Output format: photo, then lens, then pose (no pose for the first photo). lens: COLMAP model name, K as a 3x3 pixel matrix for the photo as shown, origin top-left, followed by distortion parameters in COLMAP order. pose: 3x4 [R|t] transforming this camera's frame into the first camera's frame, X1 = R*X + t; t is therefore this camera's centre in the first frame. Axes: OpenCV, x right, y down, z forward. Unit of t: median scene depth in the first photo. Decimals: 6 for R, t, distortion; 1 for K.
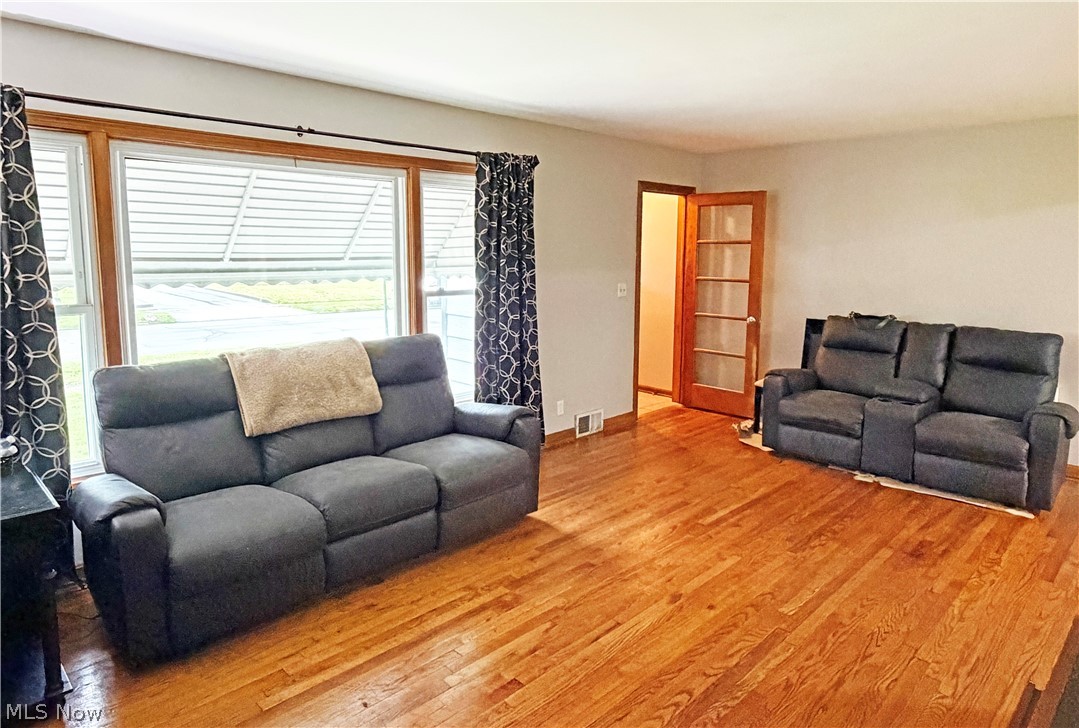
lens RADIAL K [[667.4, 0, 536.1], [0, 667.4, 357.7], [0, 0, 1]] dist [0.003012, -0.000718]
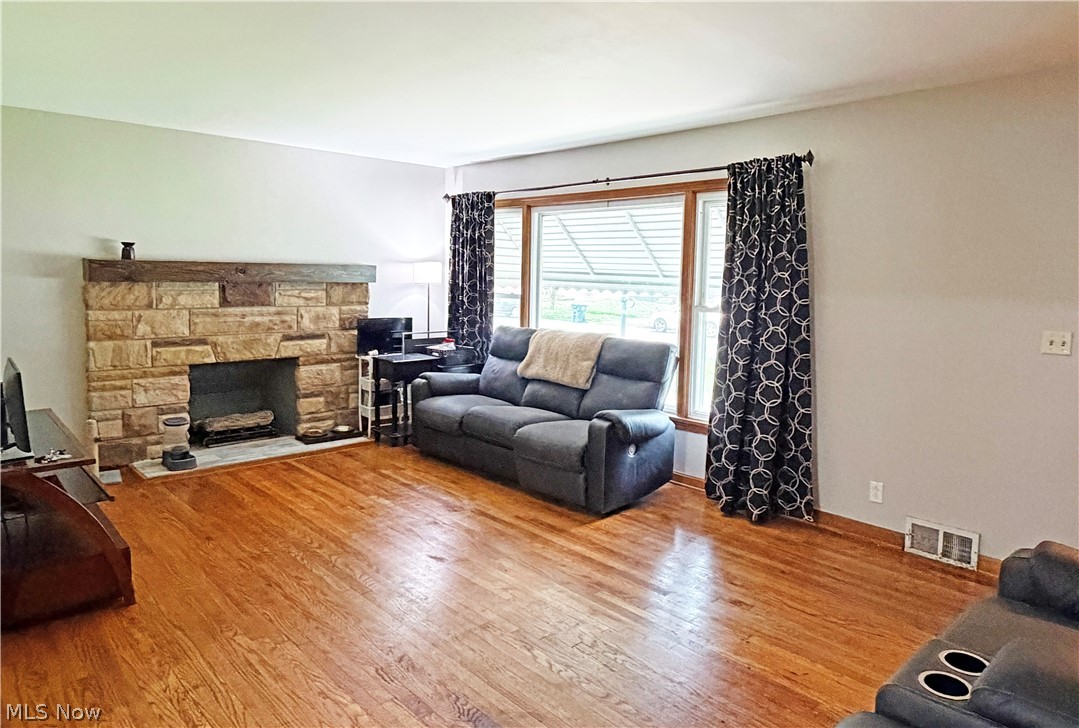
lens RADIAL K [[689.2, 0, 543.3], [0, 689.2, 366.0], [0, 0, 1]] dist [-0.010777, -0.001694]
pose [[-0.038567, 0.125695, -0.991319, 1.115939], [-0.183838, 0.974231, 0.130680, -0.125490], [0.982200, 0.187282, -0.014466, 0.952795]]
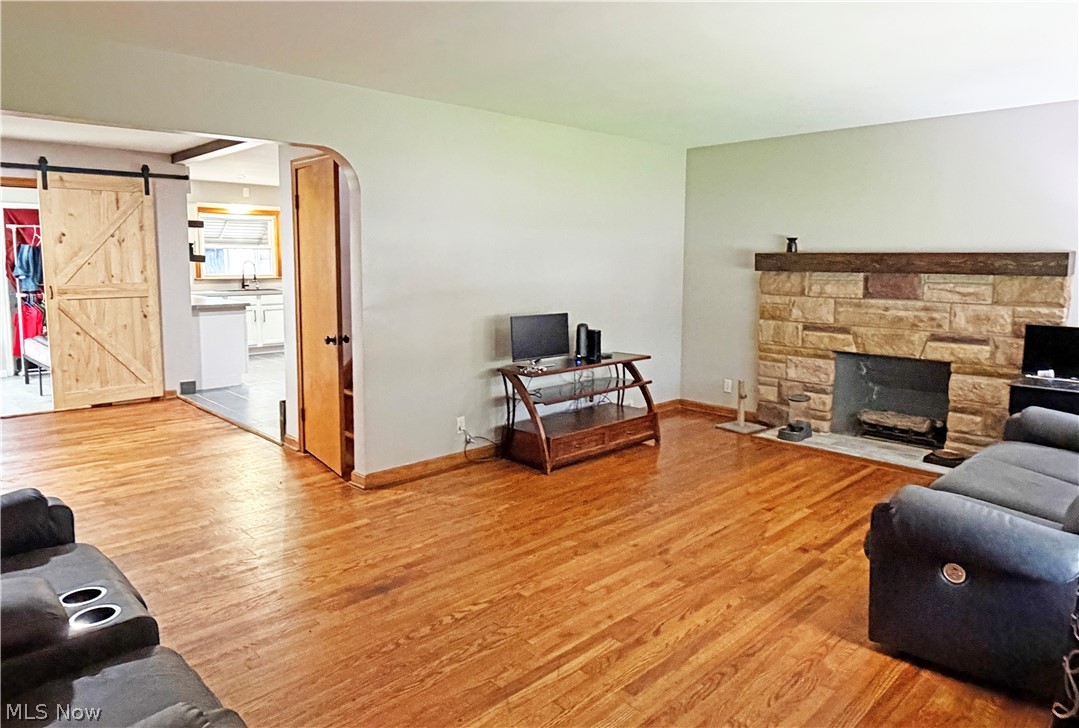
lens RADIAL K [[689.2, 0, 543.6], [0, 689.2, 361.6], [0, 0, 1]] dist [-0.010777, -0.001694]
pose [[-0.999848, -0.014008, 0.010407, 0.337832], [-0.010105, 0.950962, 0.309142, -0.246647], [-0.014227, 0.308990, -0.950959, 1.674407]]
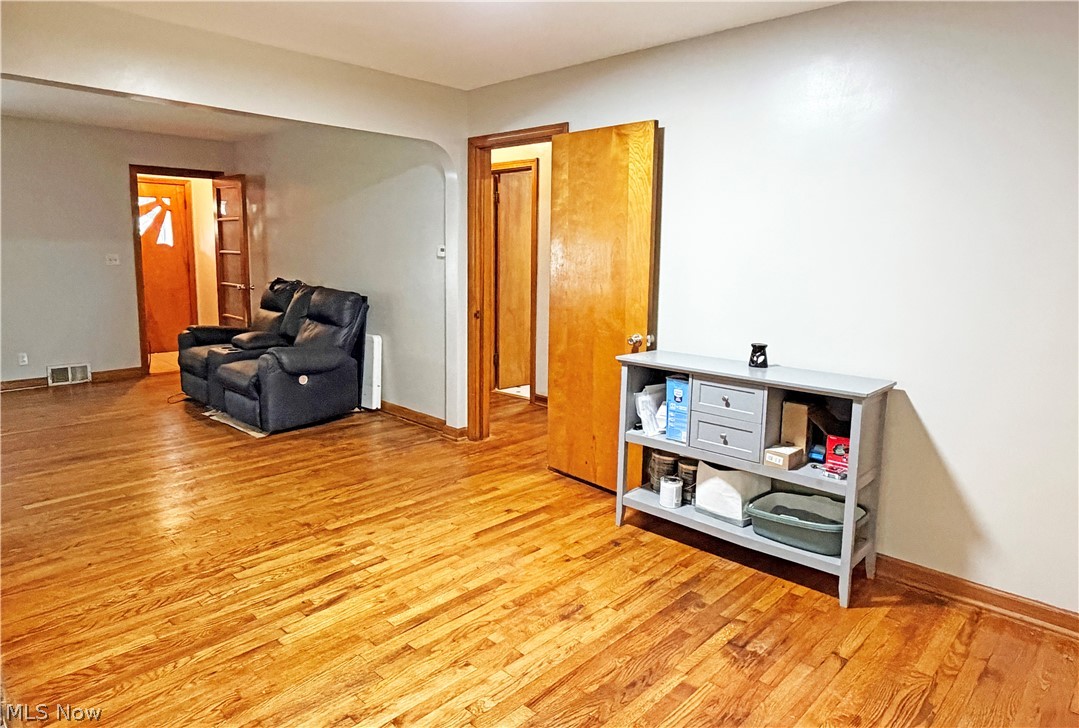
lens RADIAL K [[667.4, 0, 539.8], [0, 667.4, 364.1], [0, 0, 1]] dist [0.003012, -0.000718]
pose [[0.999519, 0.017442, 0.025639, 1.345341], [-0.018041, 0.999565, 0.023315, 0.062243], [-0.025221, -0.023767, 0.999399, -0.277238]]
